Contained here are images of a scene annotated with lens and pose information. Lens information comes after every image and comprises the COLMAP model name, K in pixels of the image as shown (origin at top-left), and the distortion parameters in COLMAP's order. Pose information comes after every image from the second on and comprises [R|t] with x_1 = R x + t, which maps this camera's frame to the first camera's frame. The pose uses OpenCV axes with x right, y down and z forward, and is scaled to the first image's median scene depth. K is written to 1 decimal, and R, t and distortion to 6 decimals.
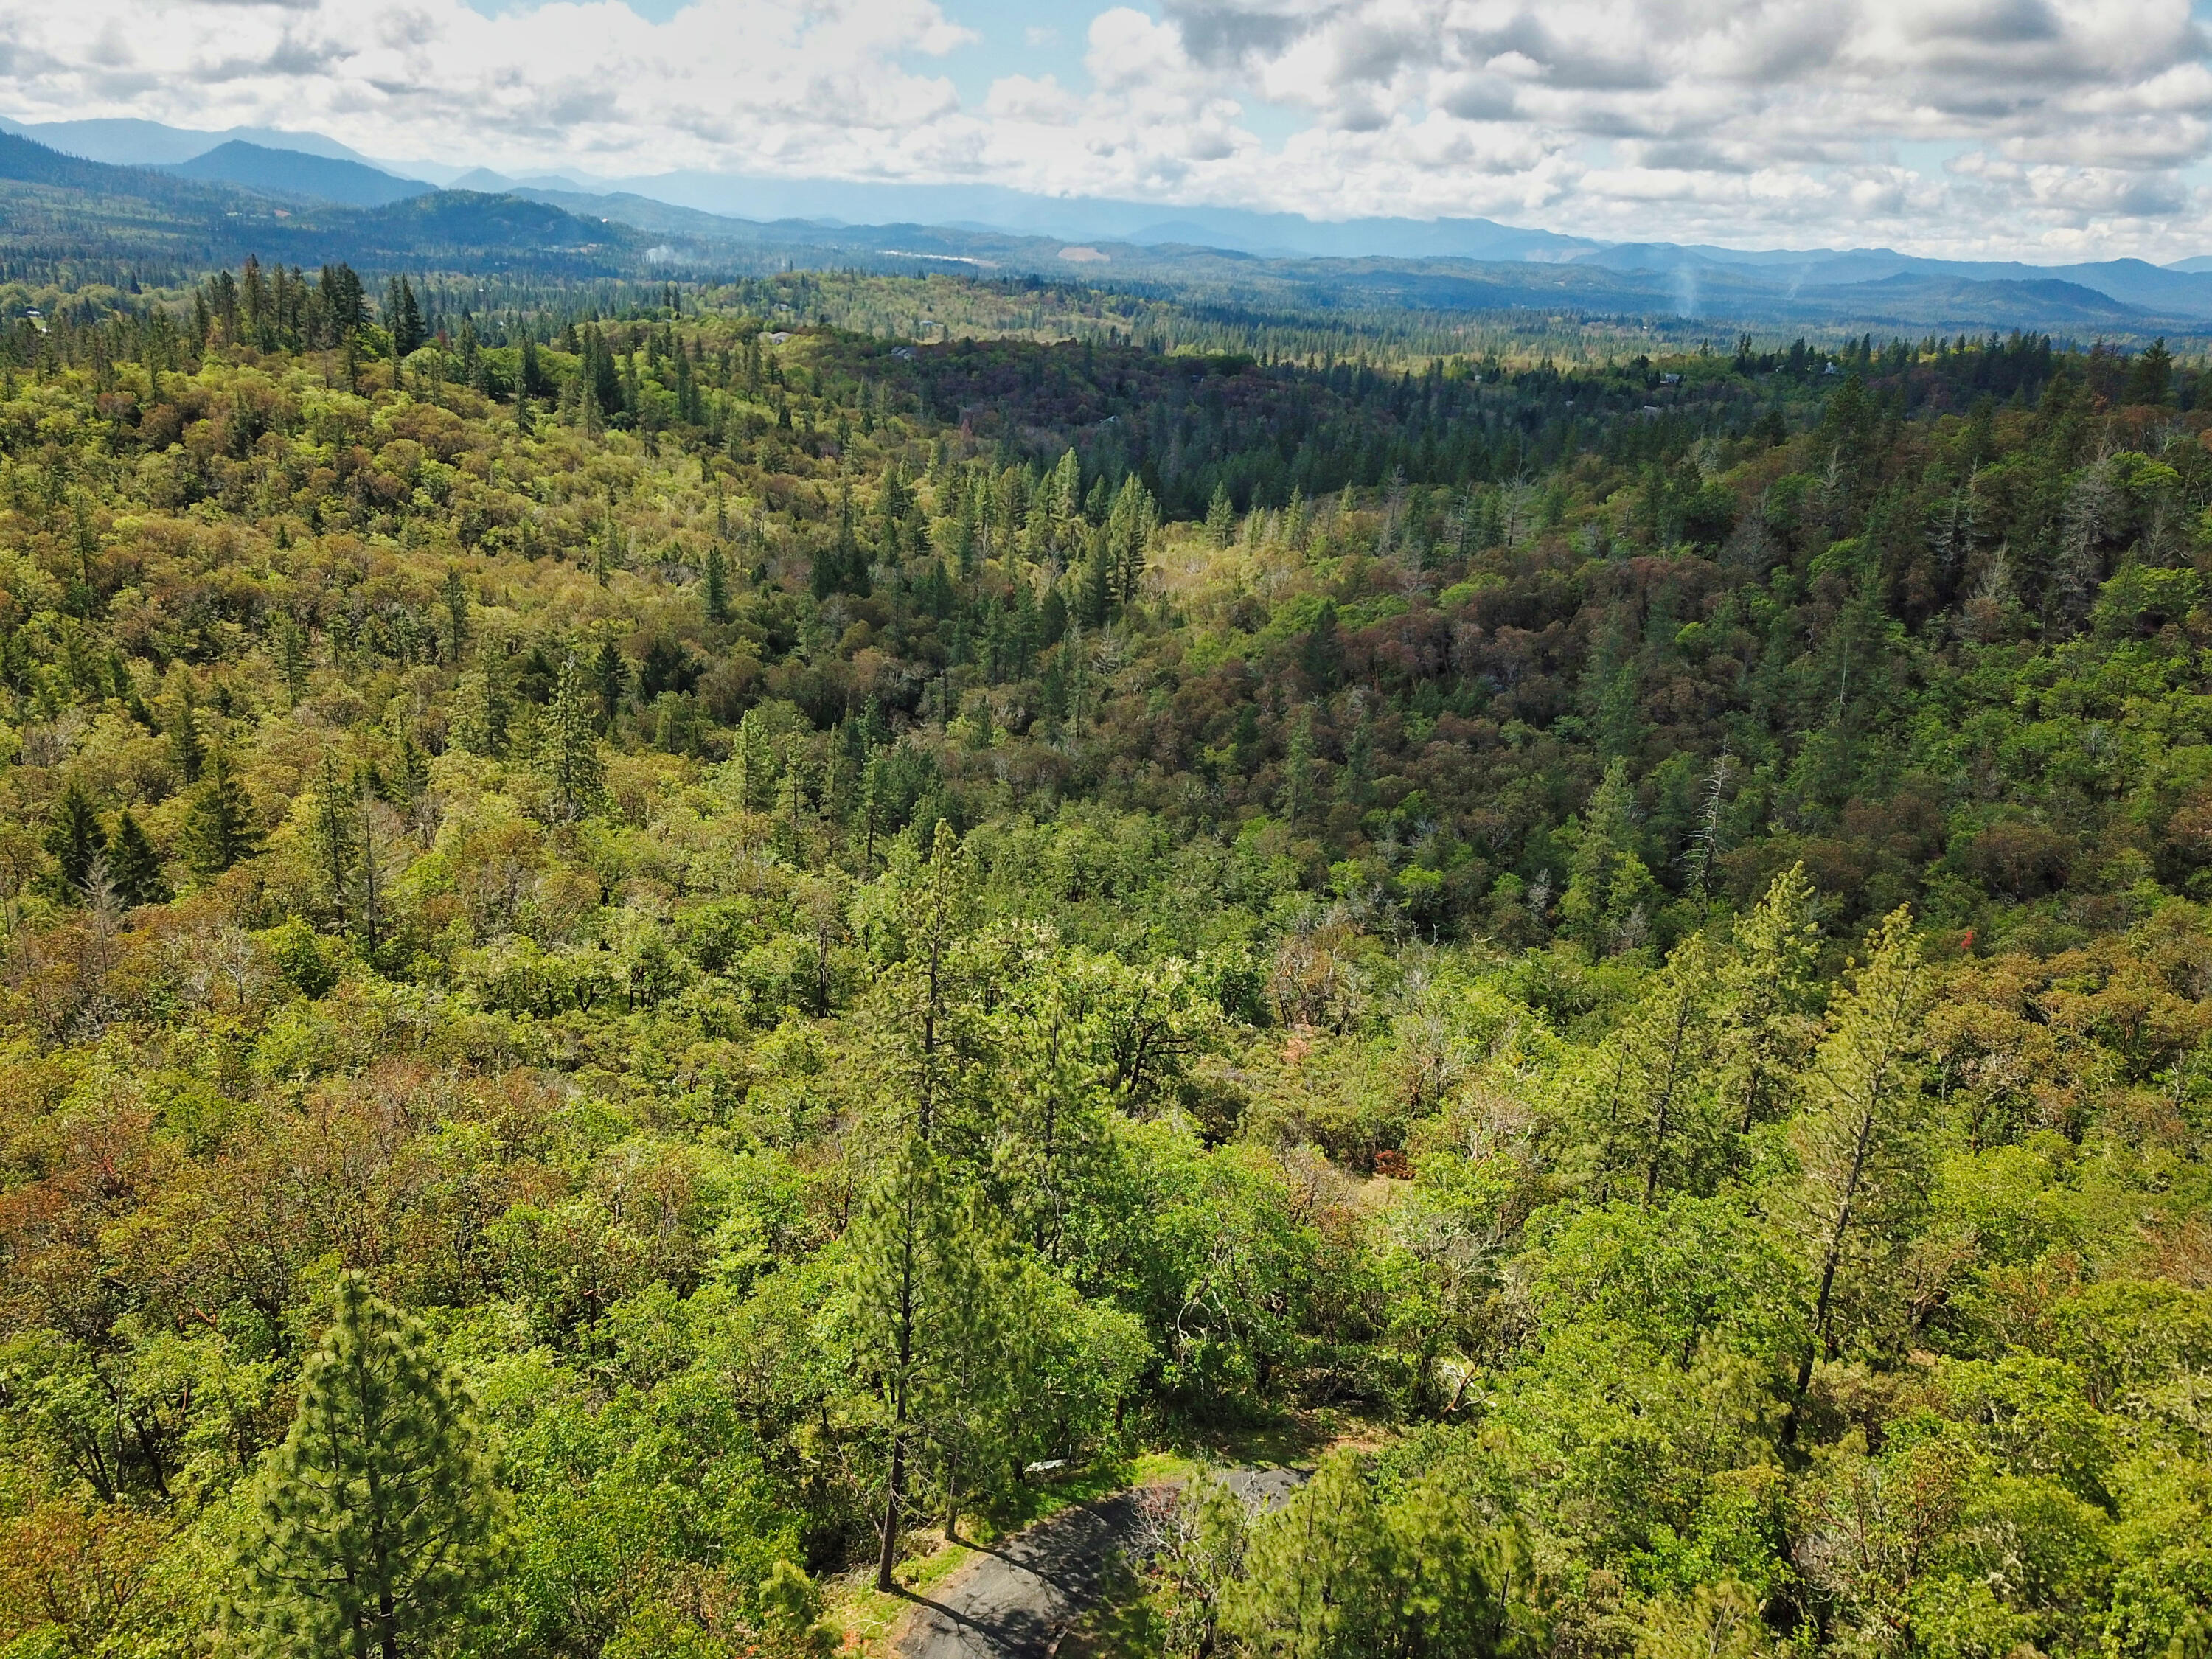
lens RADIAL K [[1703.1, 0, 1080.7], [0, 1703.1, 836.6], [0, 0, 1]] dist [0.004954, -0.001819]
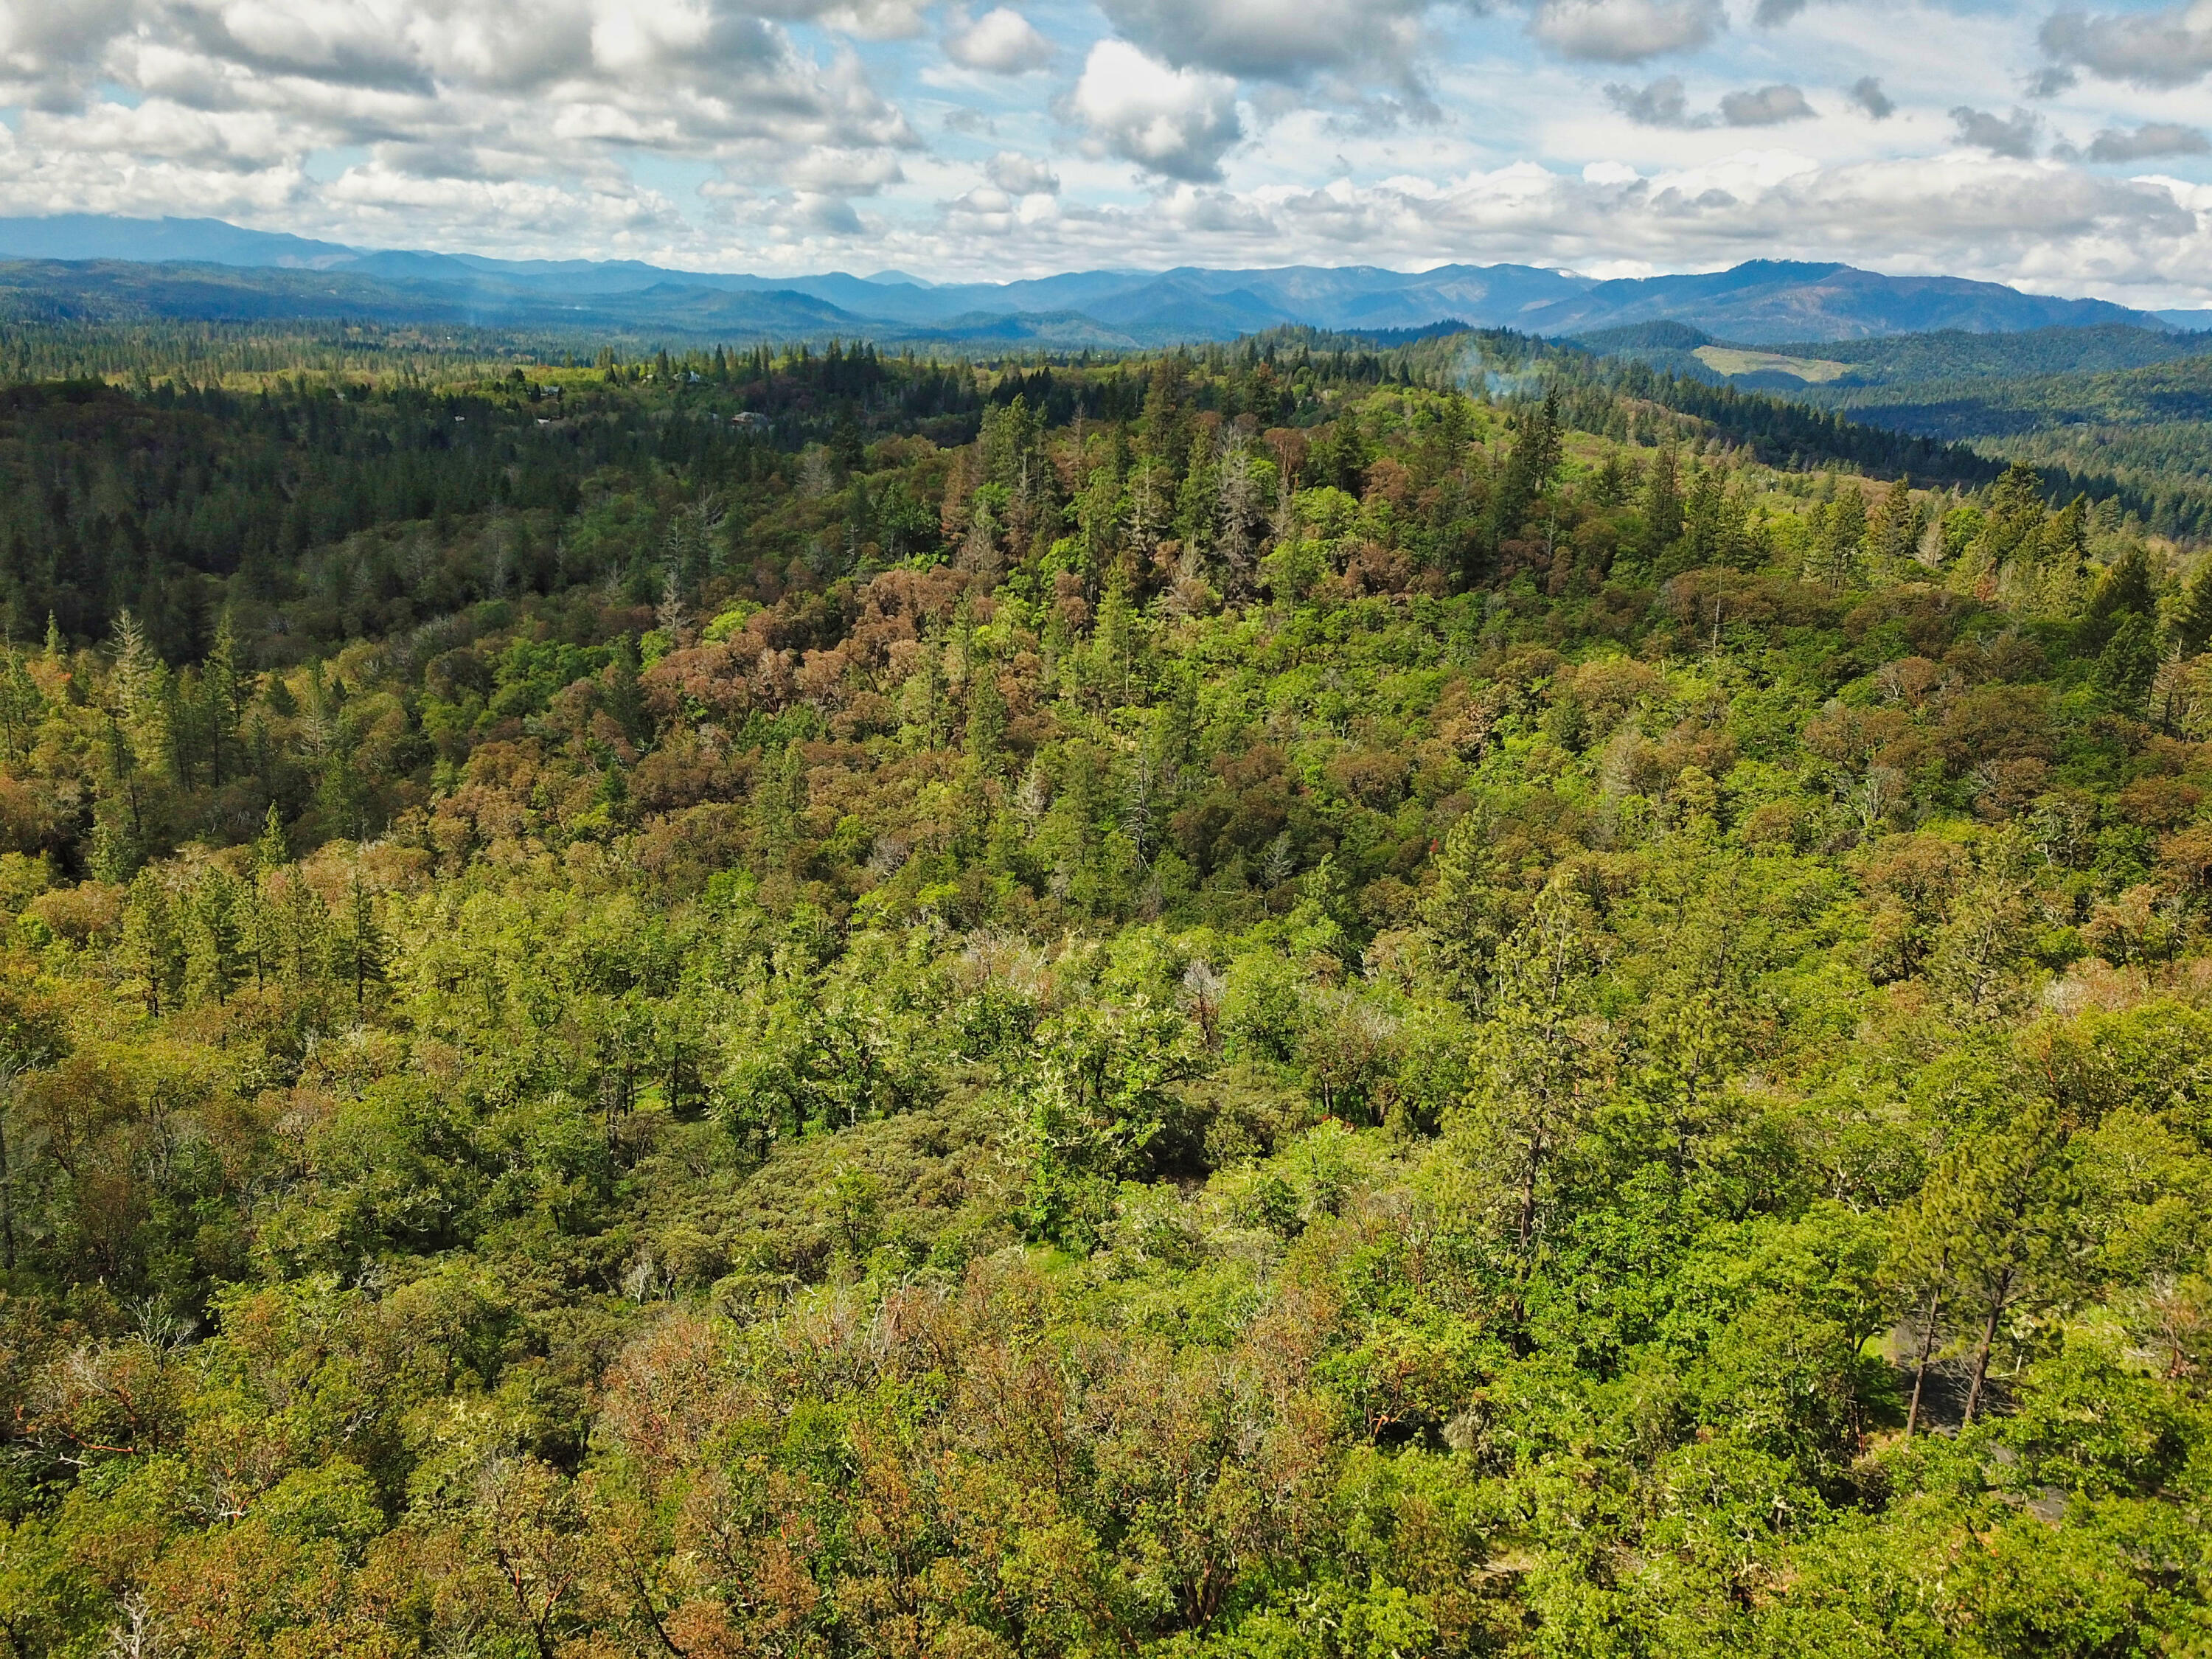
lens RADIAL K [[1721.1, 0, 1048.3], [0, 1721.1, 838.6], [0, 0, 1]] dist [0.032483, -0.004648]
pose [[0.782892, -0.189080, 0.592730, -0.295894], [0.192820, 0.979531, 0.057788, -0.046504], [-0.591524, 0.069048, 0.803326, 0.083850]]
